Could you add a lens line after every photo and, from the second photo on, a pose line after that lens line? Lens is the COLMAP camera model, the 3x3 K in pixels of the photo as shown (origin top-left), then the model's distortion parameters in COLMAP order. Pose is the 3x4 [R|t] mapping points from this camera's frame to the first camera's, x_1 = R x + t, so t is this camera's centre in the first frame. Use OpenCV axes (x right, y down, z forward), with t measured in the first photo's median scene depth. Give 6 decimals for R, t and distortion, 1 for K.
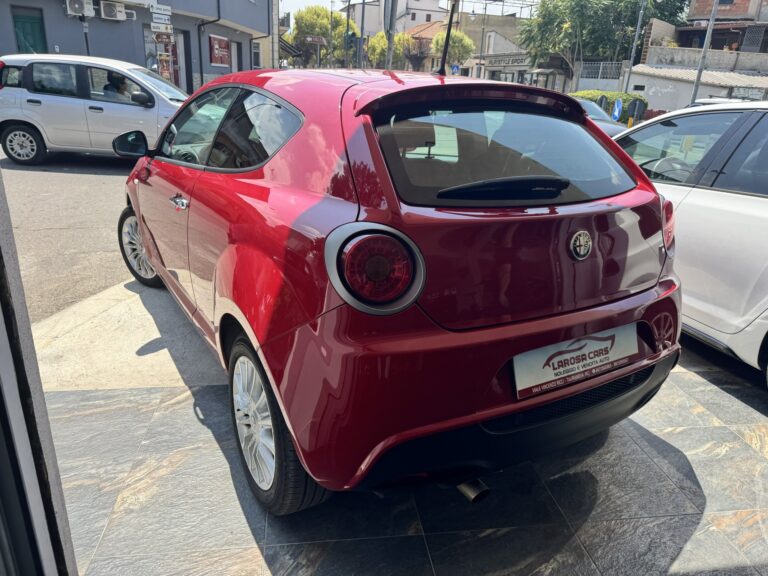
lens RADIAL K [[542.4, 0, 381.4], [0, 542.4, 287.8], [0, 0, 1]] dist [0.009061, 0.005057]
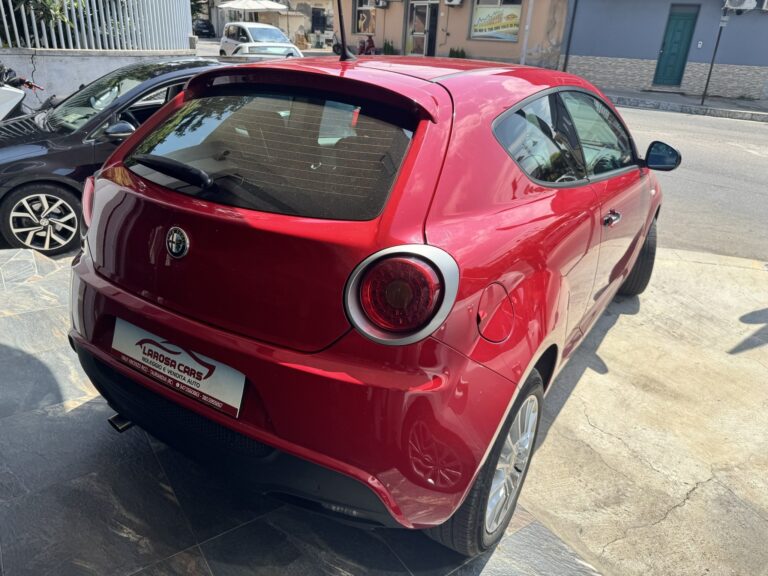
lens RADIAL K [[542.4, 0, 381.7], [0, 542.4, 287.0], [0, 0, 1]] dist [0.009061, 0.005057]
pose [[0.486698, 0.353117, -0.799021, 1.233941], [-0.349608, 0.916952, 0.192282, -0.295255], [0.800562, 0.185761, 0.569731, 0.722037]]
